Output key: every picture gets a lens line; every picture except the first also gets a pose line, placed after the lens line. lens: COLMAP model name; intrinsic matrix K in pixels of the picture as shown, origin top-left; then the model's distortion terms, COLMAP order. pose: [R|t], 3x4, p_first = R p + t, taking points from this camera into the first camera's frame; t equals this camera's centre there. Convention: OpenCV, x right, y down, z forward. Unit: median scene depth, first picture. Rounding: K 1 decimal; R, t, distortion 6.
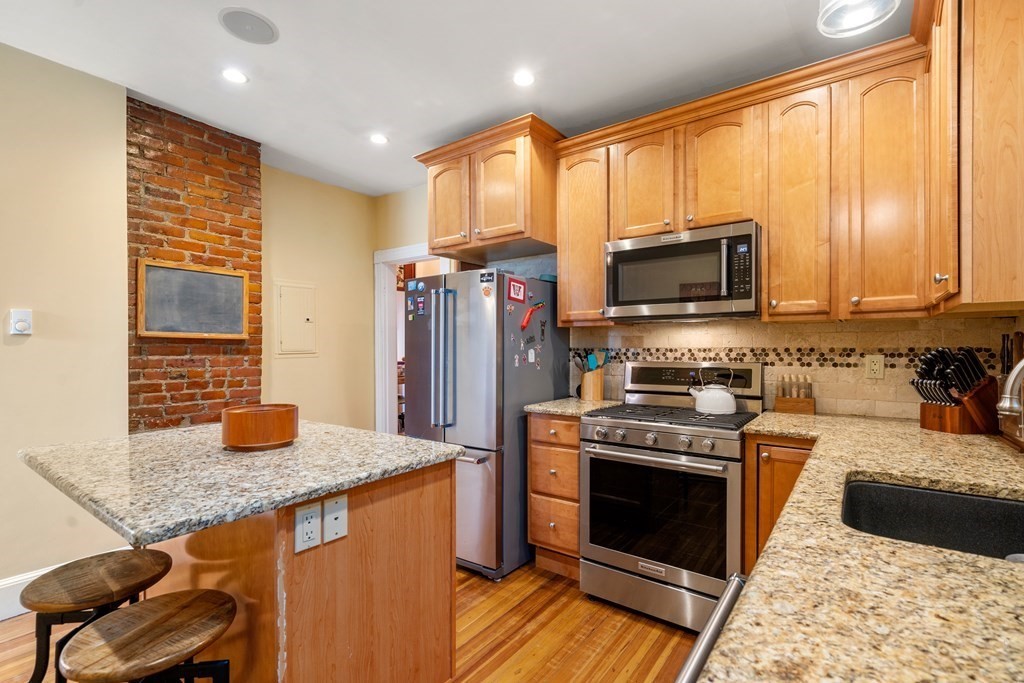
lens RADIAL K [[475.1, 0, 512.6], [0, 475.1, 345.3], [0, 0, 1]] dist [-0.001624, -0.000439]
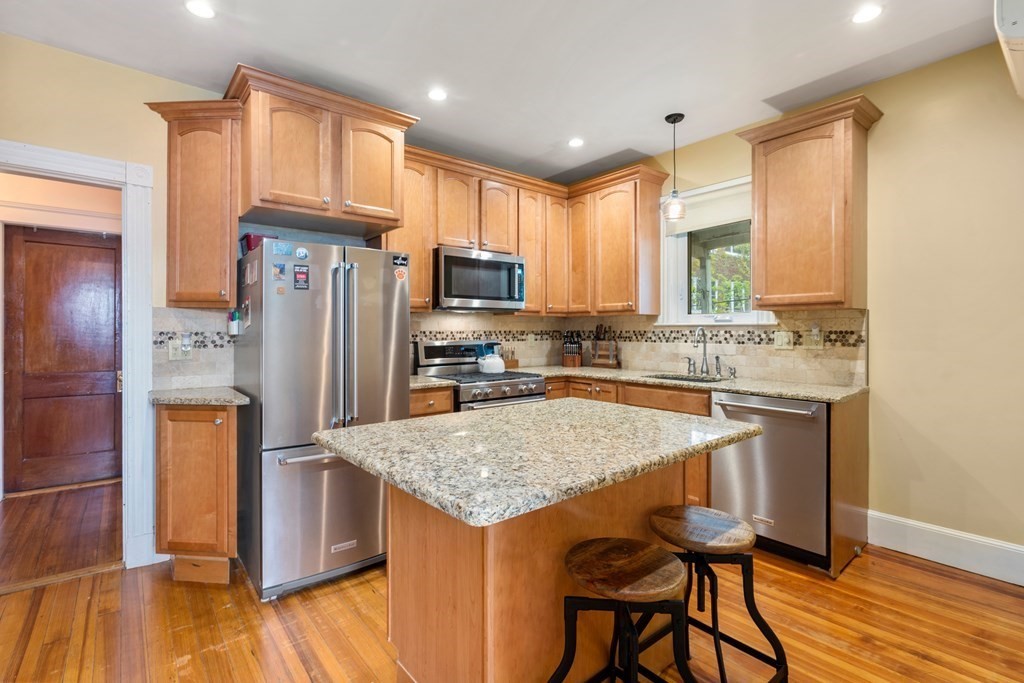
lens RADIAL K [[475.1, 0, 511.8], [0, 475.1, 331.9], [0, 0, 1]] dist [-0.001624, -0.000439]
pose [[0.243310, -0.000345, 0.969948, -0.993487], [0.000294, 1.000000, 0.000282, 0.008741], [-0.969948, 0.000216, 0.243310, 0.528452]]
